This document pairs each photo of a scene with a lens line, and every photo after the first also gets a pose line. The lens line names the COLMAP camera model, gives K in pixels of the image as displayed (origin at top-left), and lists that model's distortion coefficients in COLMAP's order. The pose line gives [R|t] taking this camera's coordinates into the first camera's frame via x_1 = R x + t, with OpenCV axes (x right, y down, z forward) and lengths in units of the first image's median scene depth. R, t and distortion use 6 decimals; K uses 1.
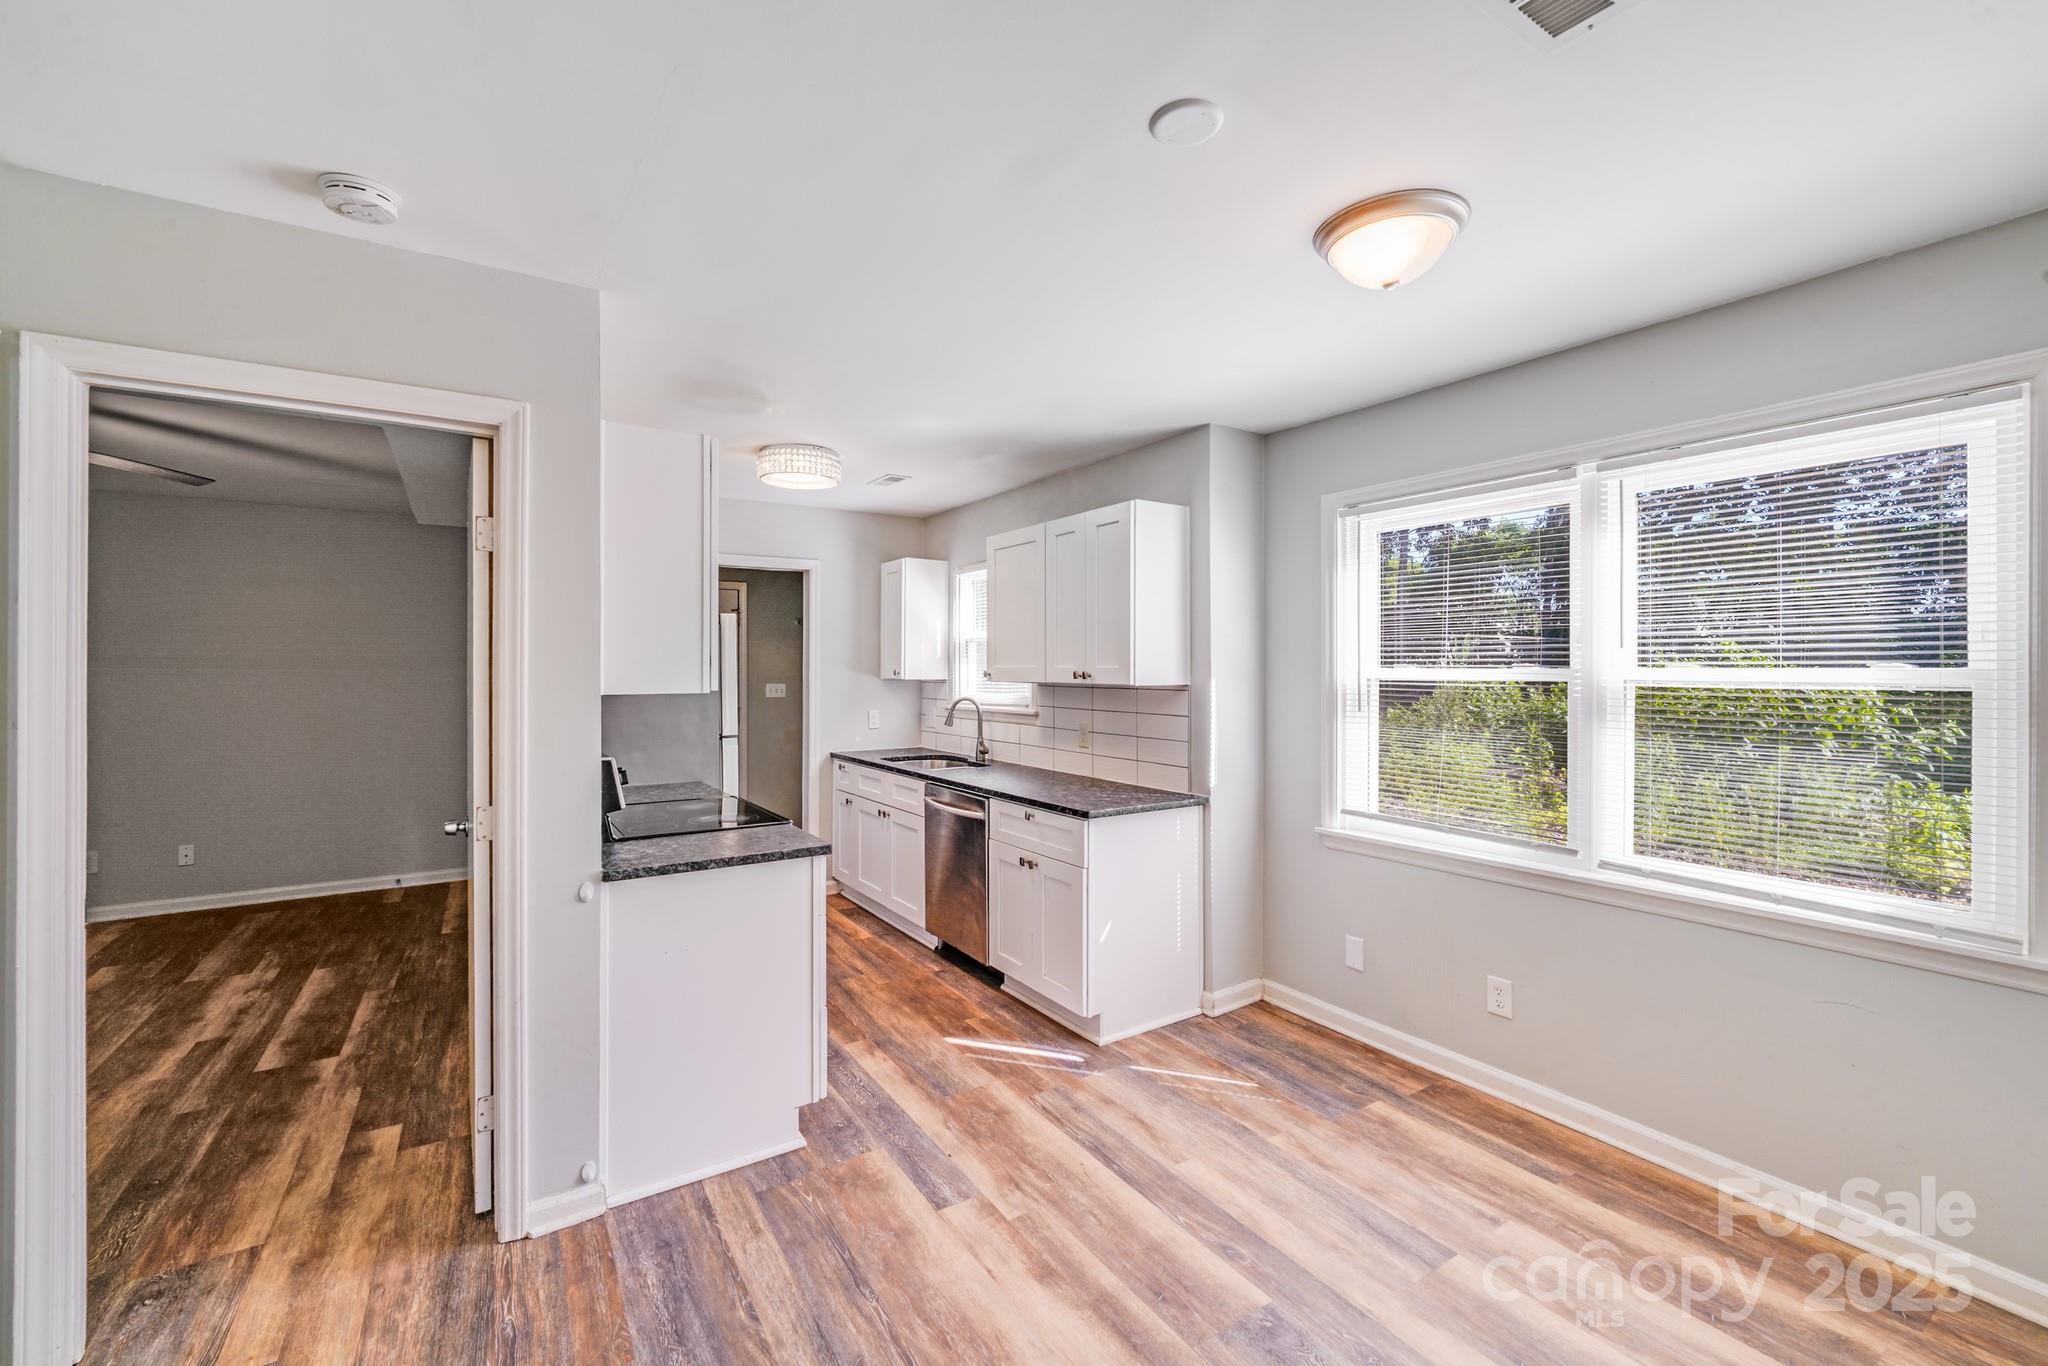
lens RADIAL K [[834.1, 0, 1013.7], [0, 834.1, 672.2], [0, 0, 1]] dist [-0.003460, -0.004100]
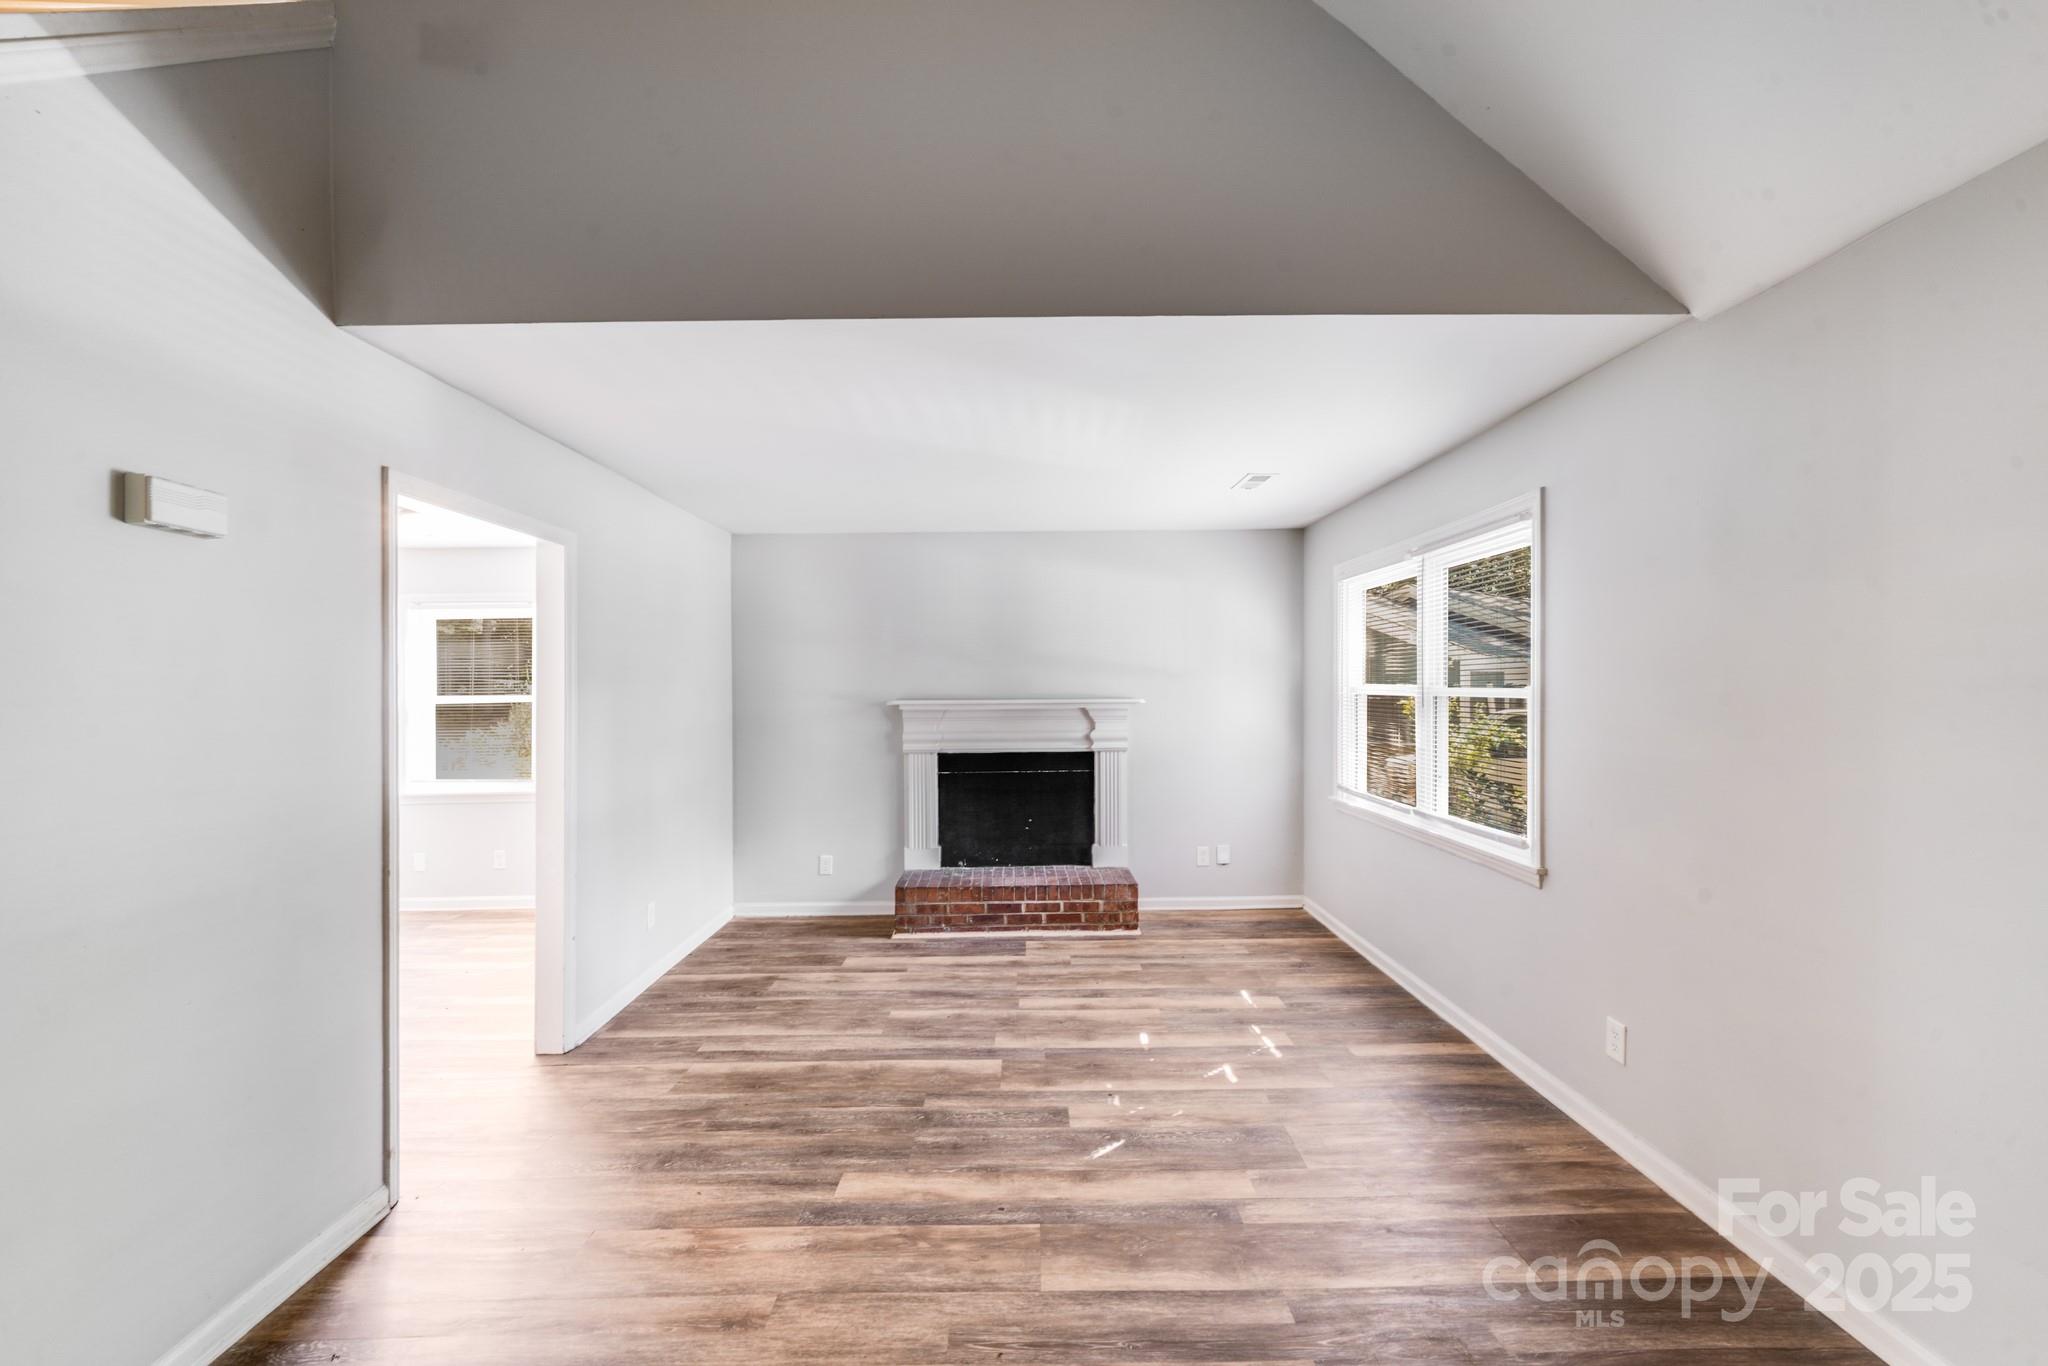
lens RADIAL K [[834.1, 0, 1036.9], [0, 834.1, 692.3], [0, 0, 1]] dist [-0.003460, -0.004100]
pose [[0.528018, -0.006538, 0.849208, -0.416958], [0.013983, 0.999902, -0.000997, 0.007429], [-0.849118, 0.012401, 0.528057, -1.124729]]
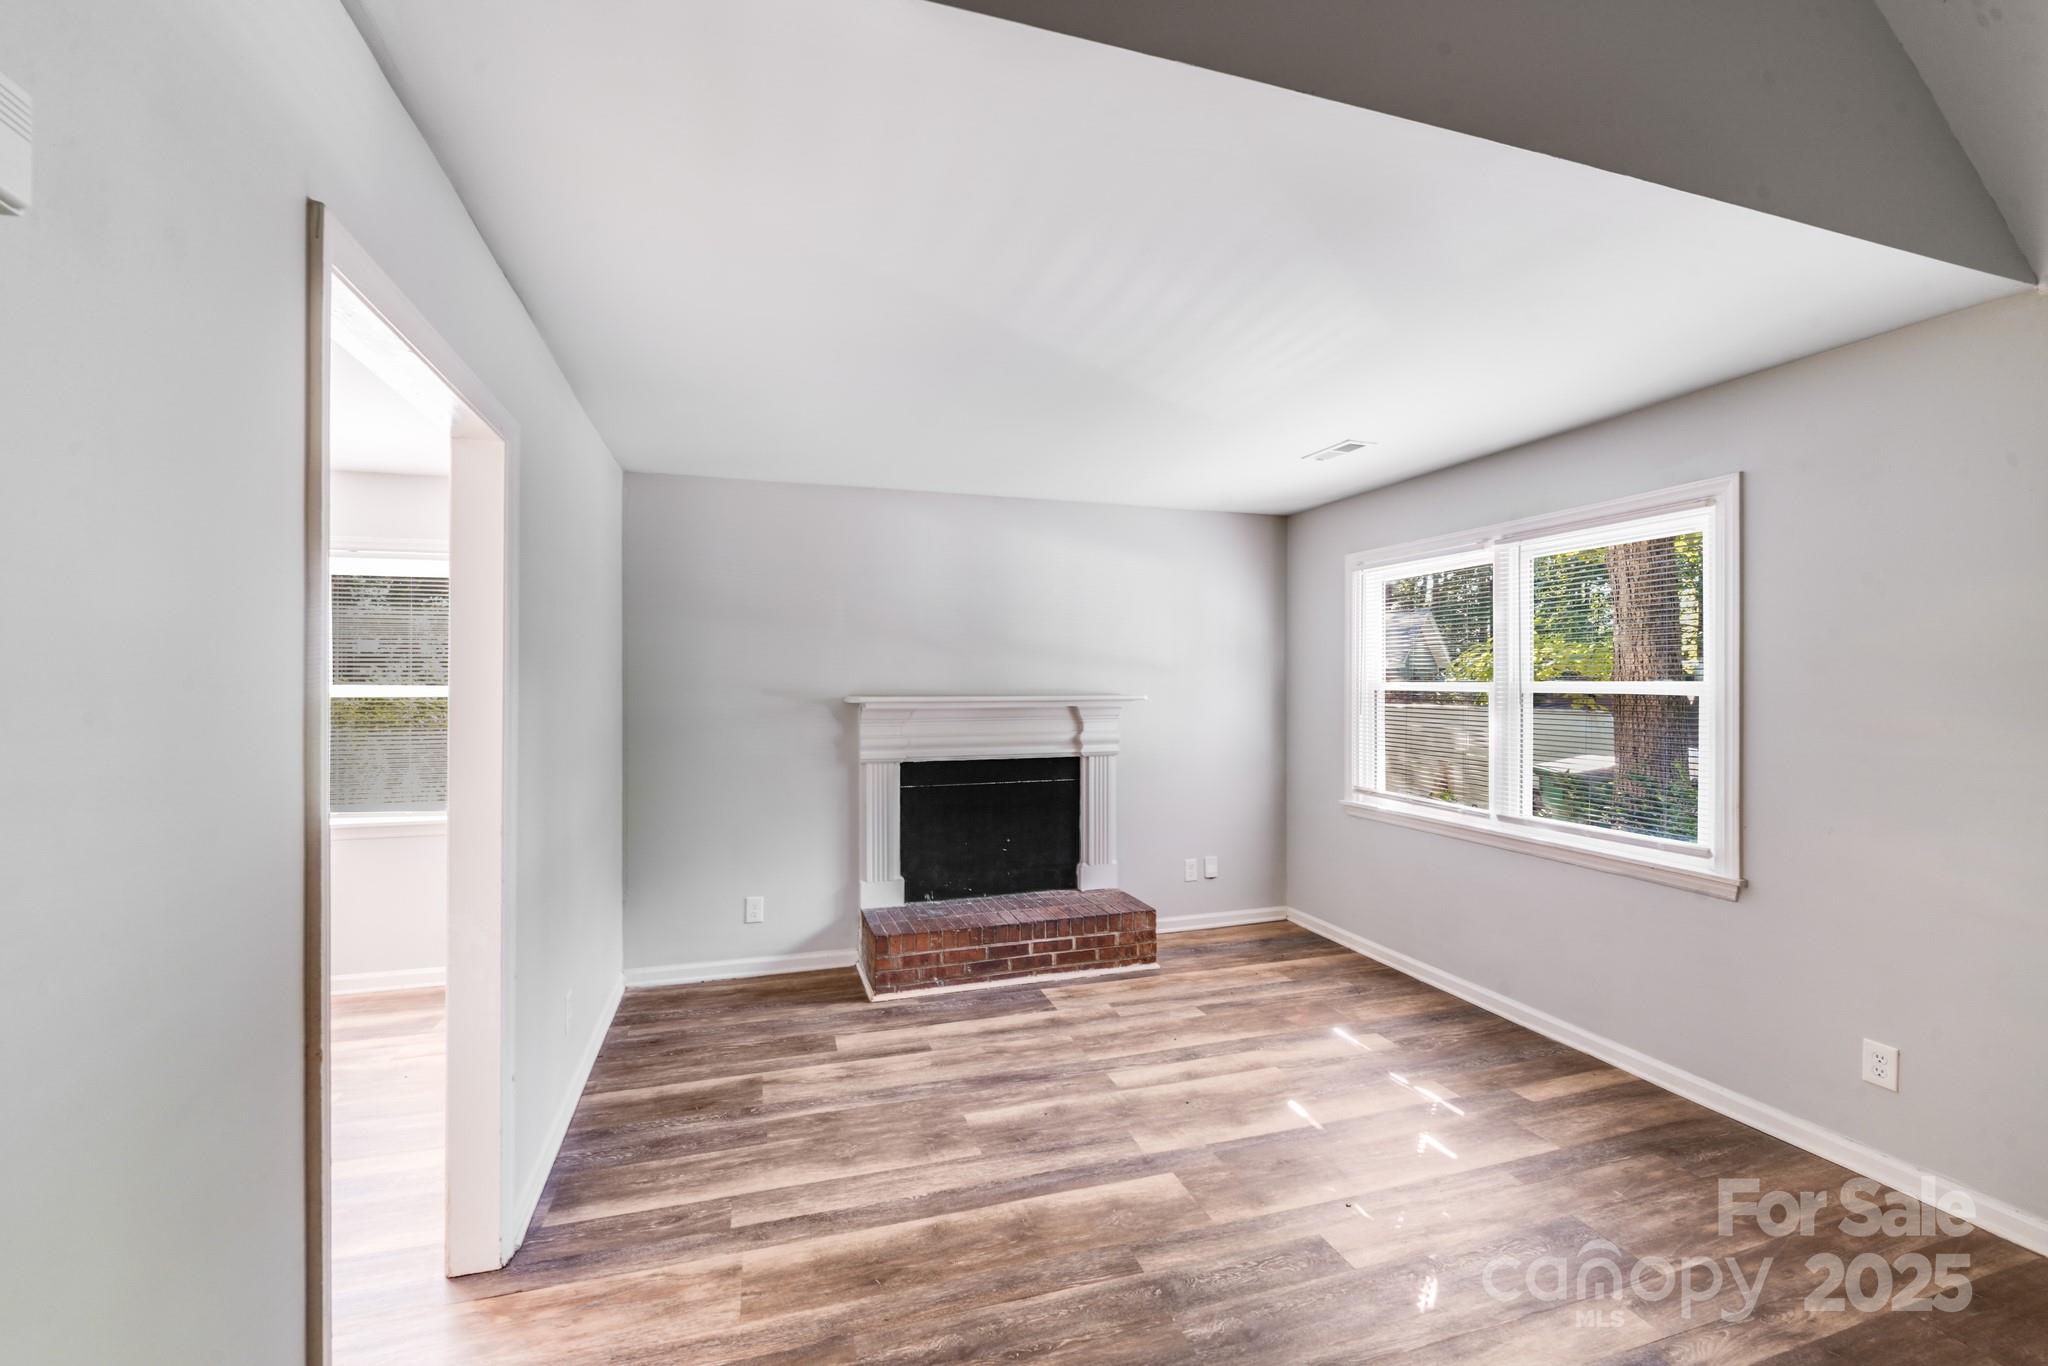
lens RADIAL K [[834.1, 0, 1024.4], [0, 834.1, 683.2], [0, 0, 1]] dist [-0.003460, -0.004100]
pose [[0.262192, 0.003421, 0.965010, -0.352005], [0.008170, 0.999950, -0.005764, 0.006052], [-0.964981, 0.009395, 0.262151, -0.567653]]
